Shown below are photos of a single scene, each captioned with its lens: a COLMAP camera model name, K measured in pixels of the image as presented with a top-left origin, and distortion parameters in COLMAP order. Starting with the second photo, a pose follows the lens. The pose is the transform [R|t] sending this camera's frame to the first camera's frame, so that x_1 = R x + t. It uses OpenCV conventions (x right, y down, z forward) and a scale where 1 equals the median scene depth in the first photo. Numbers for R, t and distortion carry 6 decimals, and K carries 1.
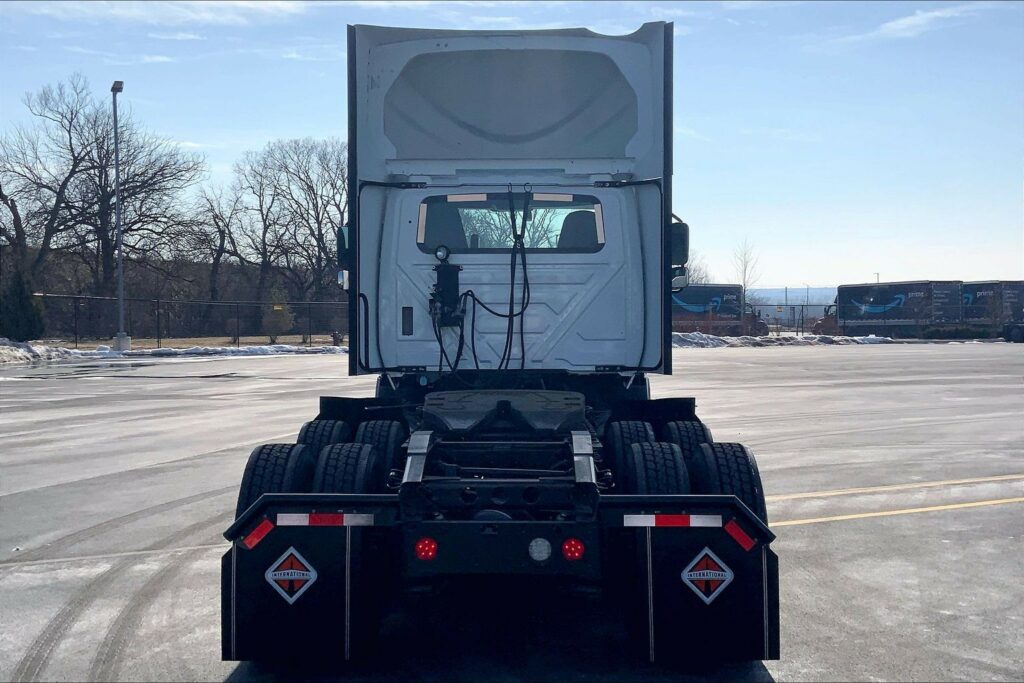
lens RADIAL K [[1221.9, 0, 512.0], [0, 1221.9, 341.5], [0, 0, 1]] dist [0.089940, 0.003005]
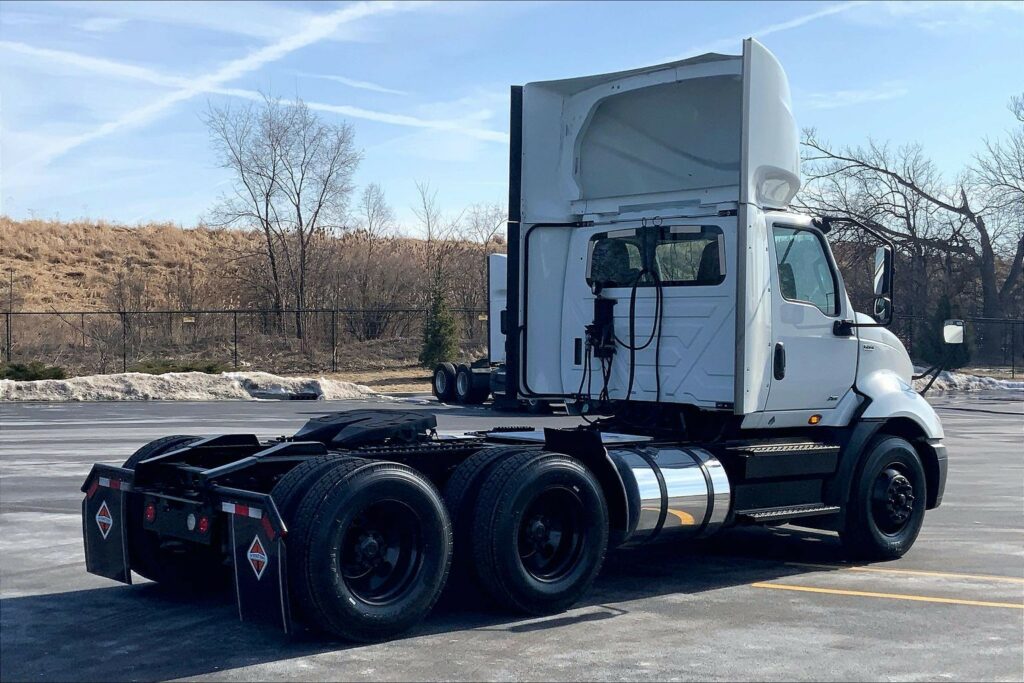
lens RADIAL K [[1387.1, 0, 482.0], [0, 1387.1, 409.2], [0, 0, 1]] dist [0.019688, 0.019628]
pose [[0.664850, 0.052395, -0.745137, 0.763956], [-0.031598, 0.998617, 0.042026, -0.014755], [0.746308, -0.004396, 0.665586, 0.130541]]
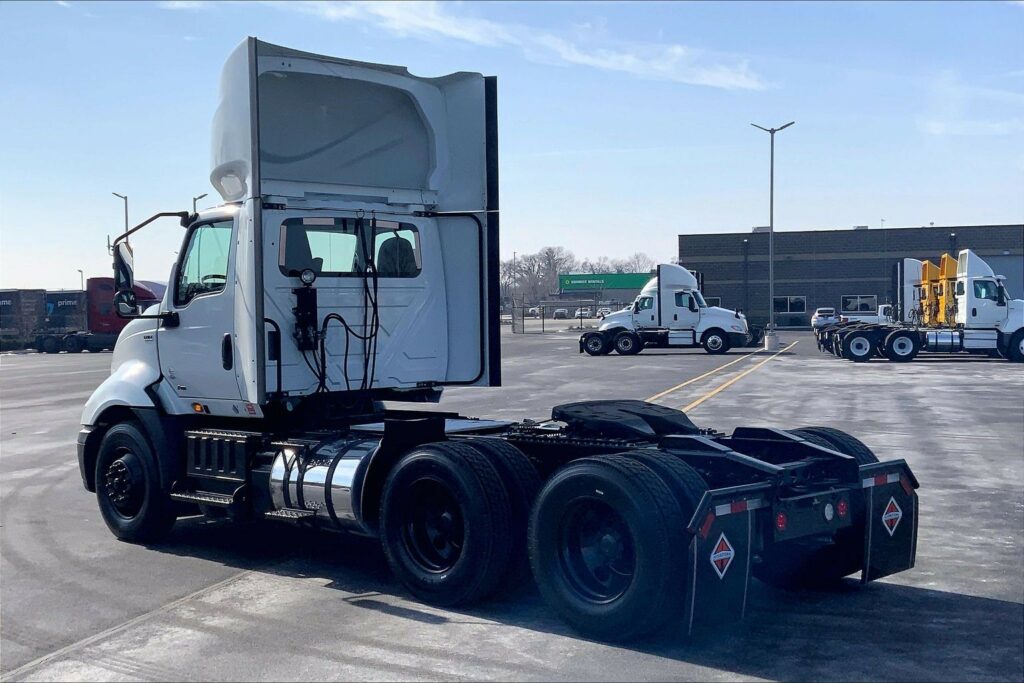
lens RADIAL K [[1334.5, 0, 512.0], [0, 1334.5, 341.5], [0, 0, 1]] dist [0.122514, -0.015527]
pose [[0.686588, -0.025100, 0.726614, -0.725425], [0.030684, 0.999514, 0.005534, -0.020097], [-0.726399, 0.018495, 0.687024, 0.132790]]
